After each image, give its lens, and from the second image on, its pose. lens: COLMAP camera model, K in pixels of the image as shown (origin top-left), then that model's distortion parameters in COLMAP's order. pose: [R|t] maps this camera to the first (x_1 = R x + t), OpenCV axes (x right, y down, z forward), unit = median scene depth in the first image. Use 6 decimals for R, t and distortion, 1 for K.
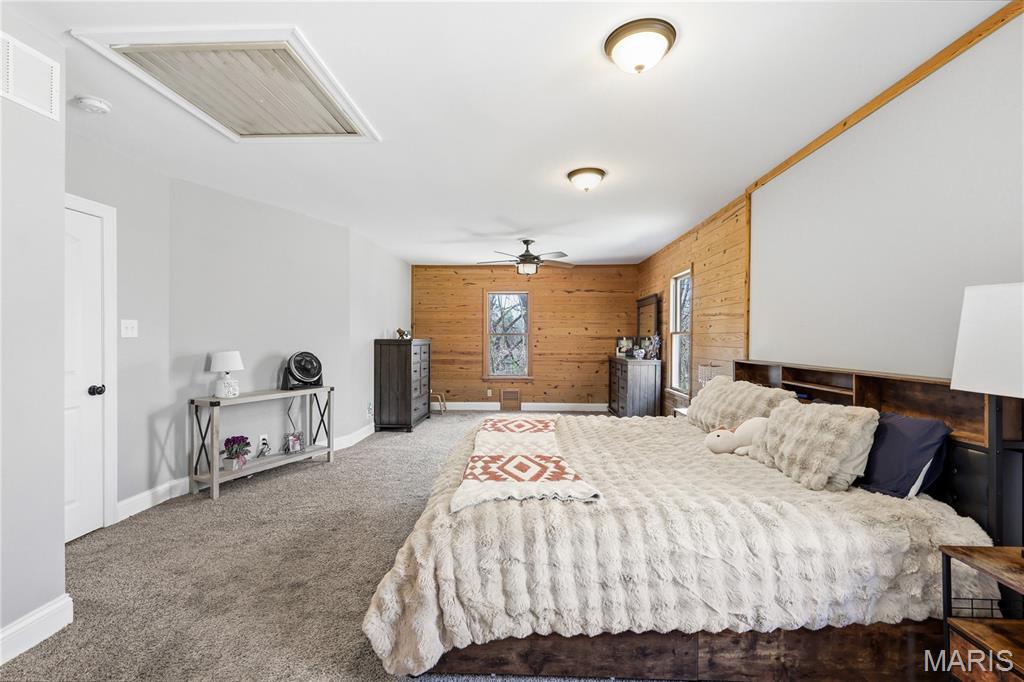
lens RADIAL K [[446.6, 0, 512.7], [0, 446.6, 333.4], [0, 0, 1]] dist [0.002665, -0.001418]
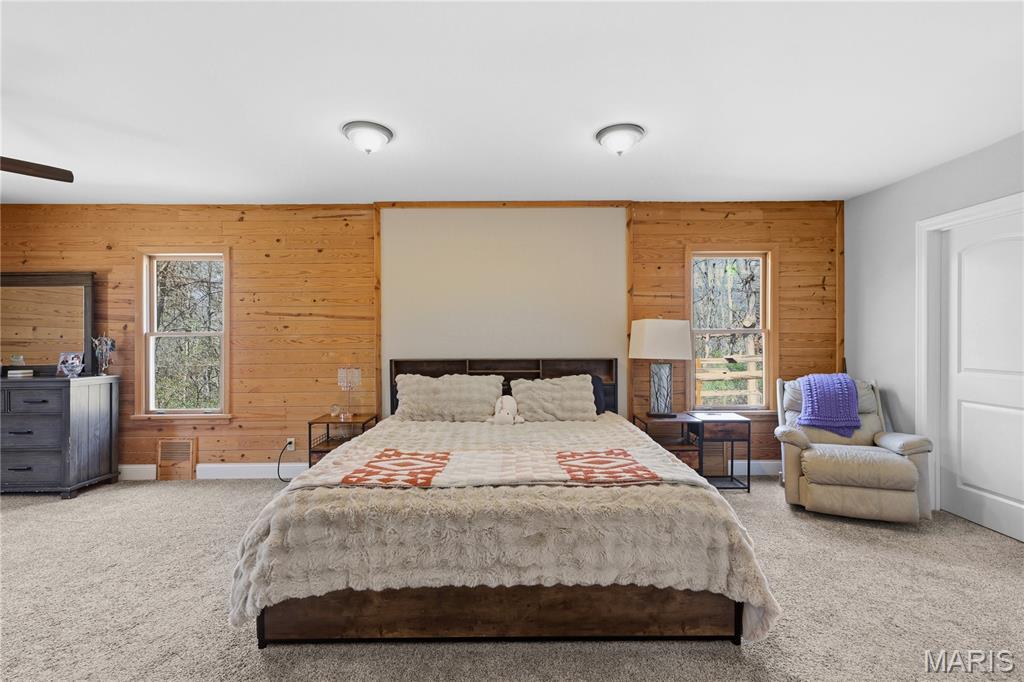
lens RADIAL K [[446.6, 0, 518.4], [0, 446.6, 340.6], [0, 0, 1]] dist [0.002665, -0.001418]
pose [[-0.050192, -0.008362, 0.998705, -0.947712], [-0.004811, 0.999955, 0.008131, 0.002344], [-0.998728, -0.004397, -0.050230, 1.153535]]
